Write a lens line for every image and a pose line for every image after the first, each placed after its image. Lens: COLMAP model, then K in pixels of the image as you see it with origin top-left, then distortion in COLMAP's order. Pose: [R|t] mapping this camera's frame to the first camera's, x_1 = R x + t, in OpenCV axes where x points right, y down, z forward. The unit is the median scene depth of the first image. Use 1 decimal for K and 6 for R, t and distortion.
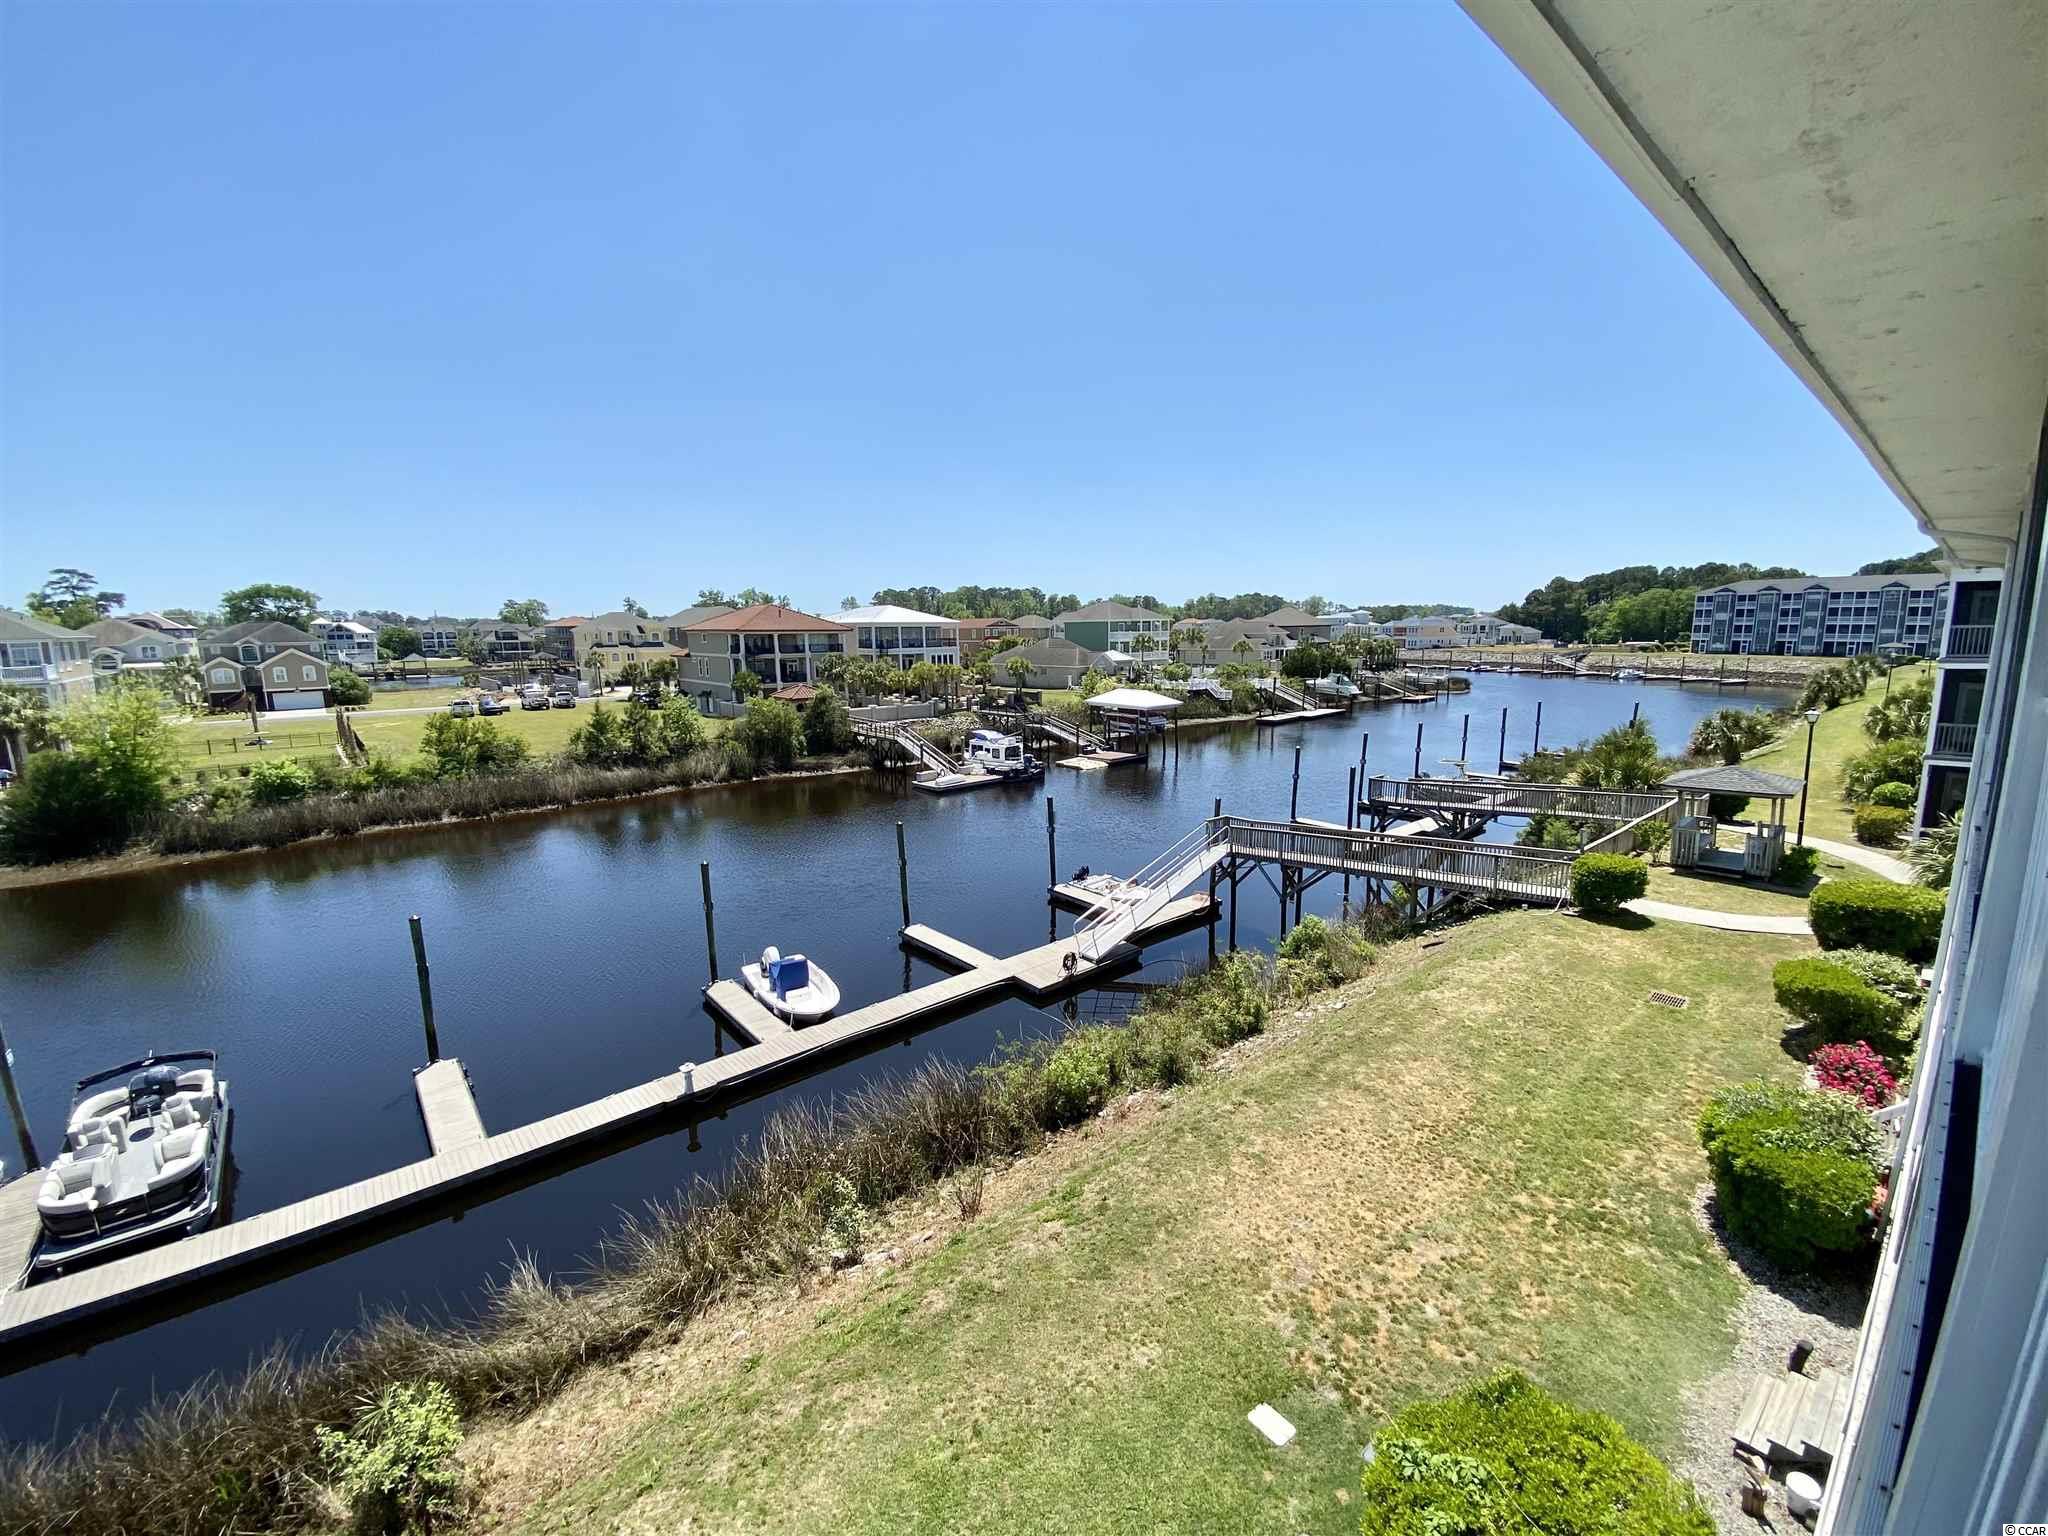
lens RADIAL K [[831.9, 0, 1020.6], [0, 831.9, 772.6], [0, 0, 1]] dist [0.014104, -0.016946]
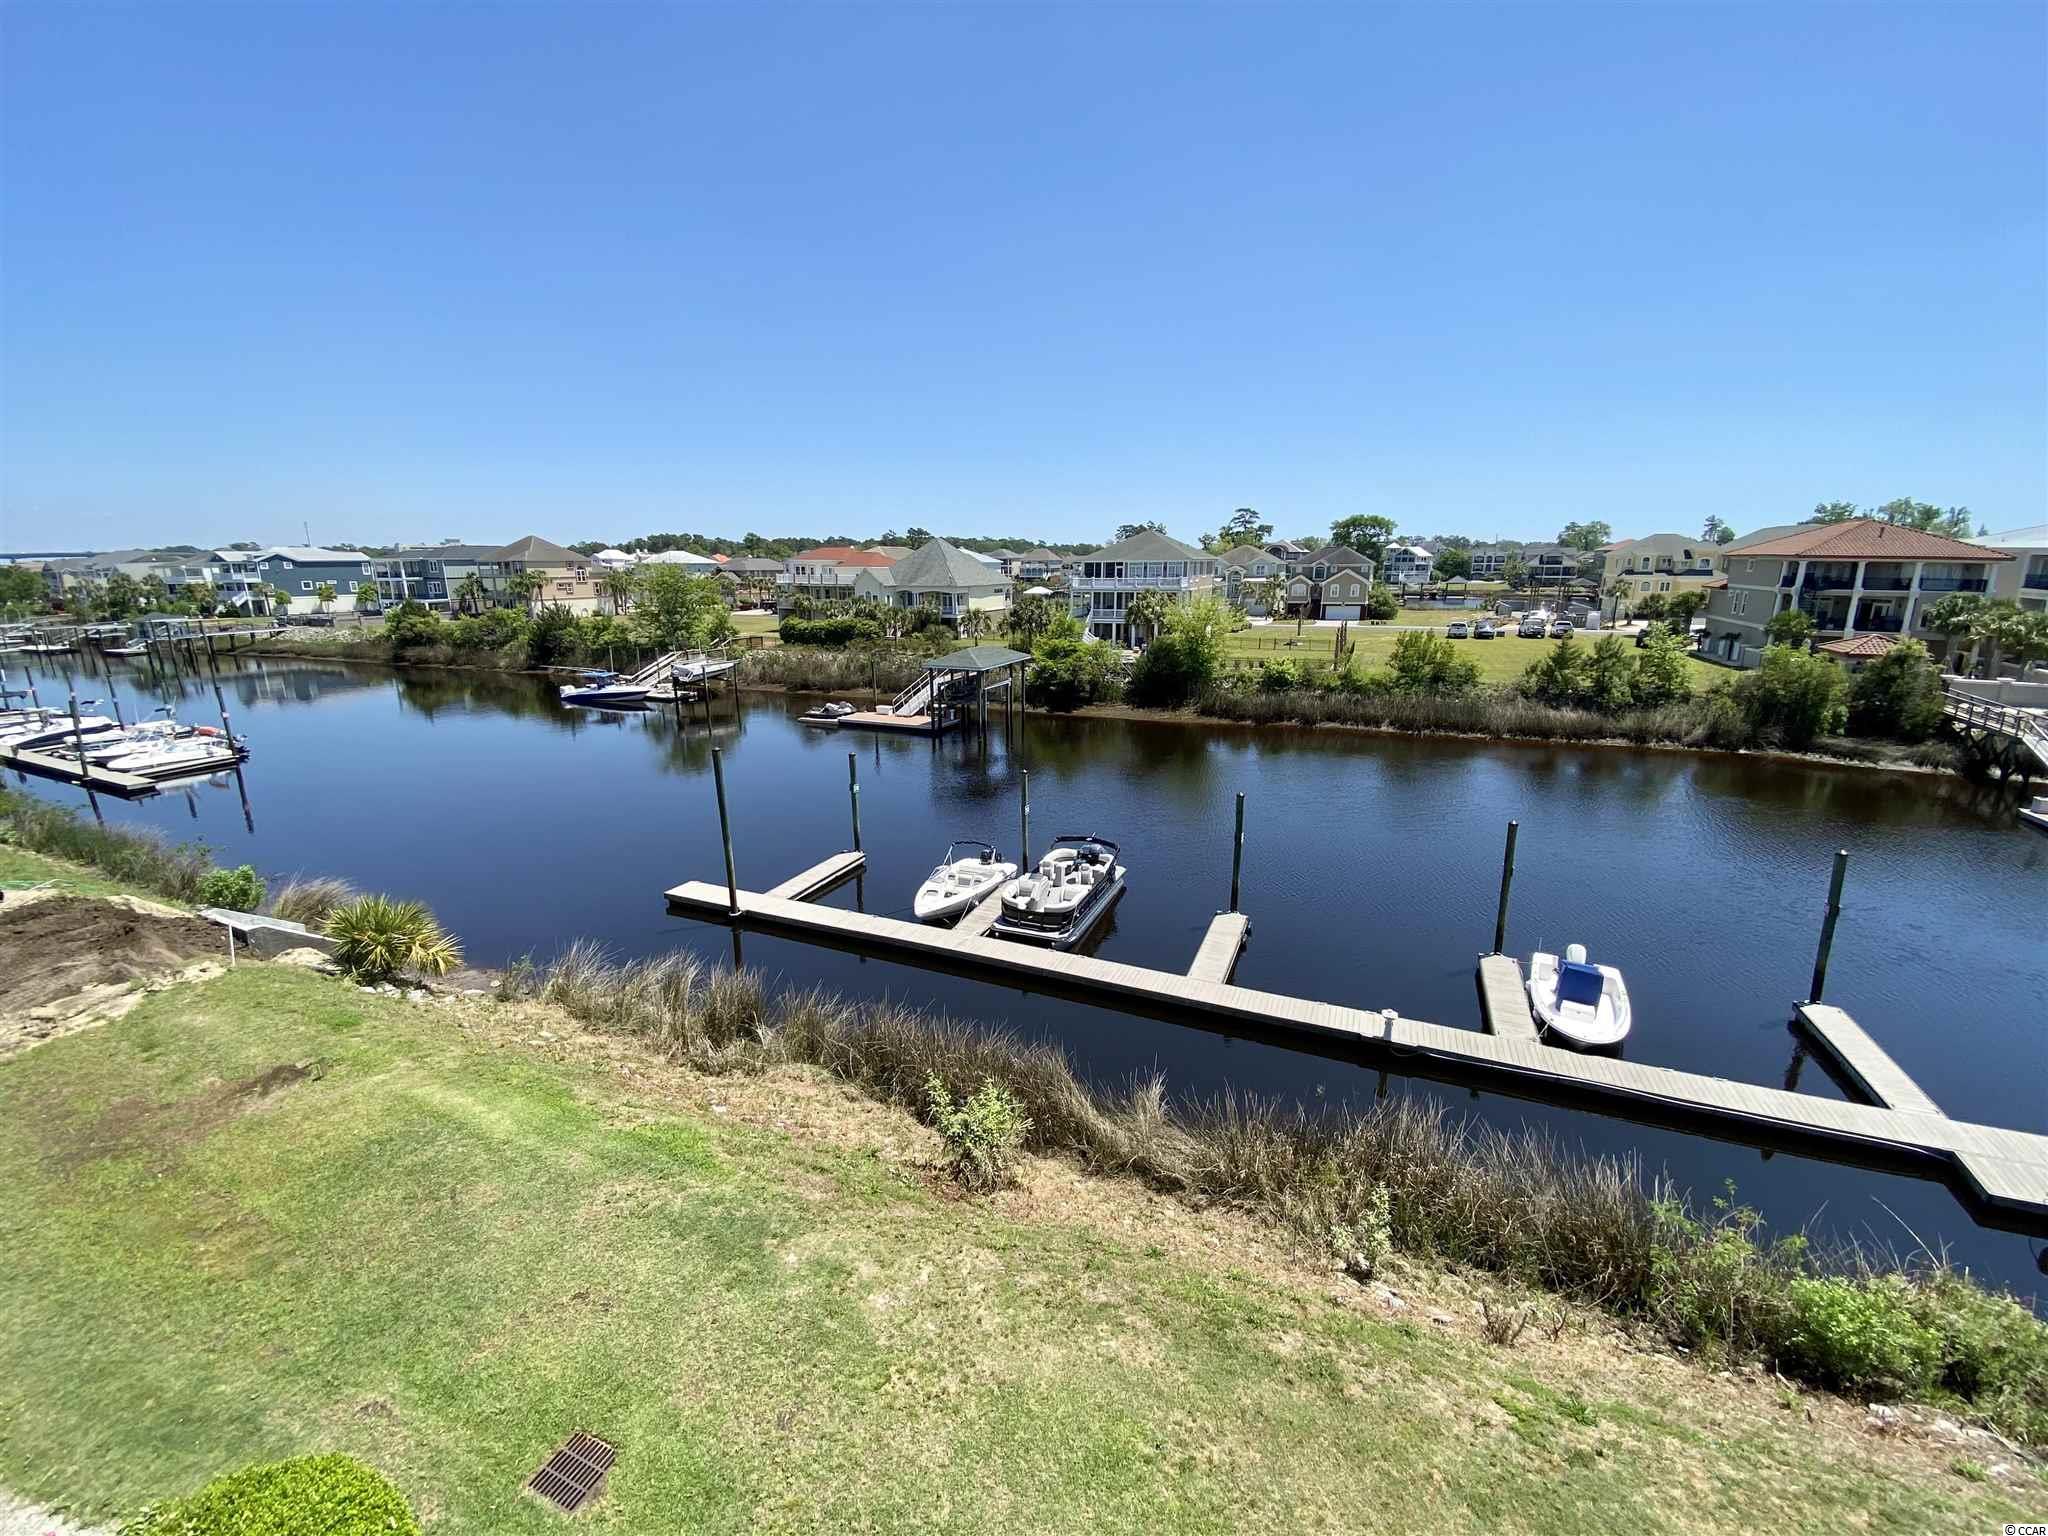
lens RADIAL K [[831.9, 0, 1010.4], [0, 831.9, 773.1], [0, 0, 1]] dist [0.014104, -0.016946]
pose [[0.429081, 0.230746, -0.873296, 0.141017], [-0.153916, 0.971359, 0.181032, -0.017904], [0.890056, 0.056737, 0.452307, 0.116438]]
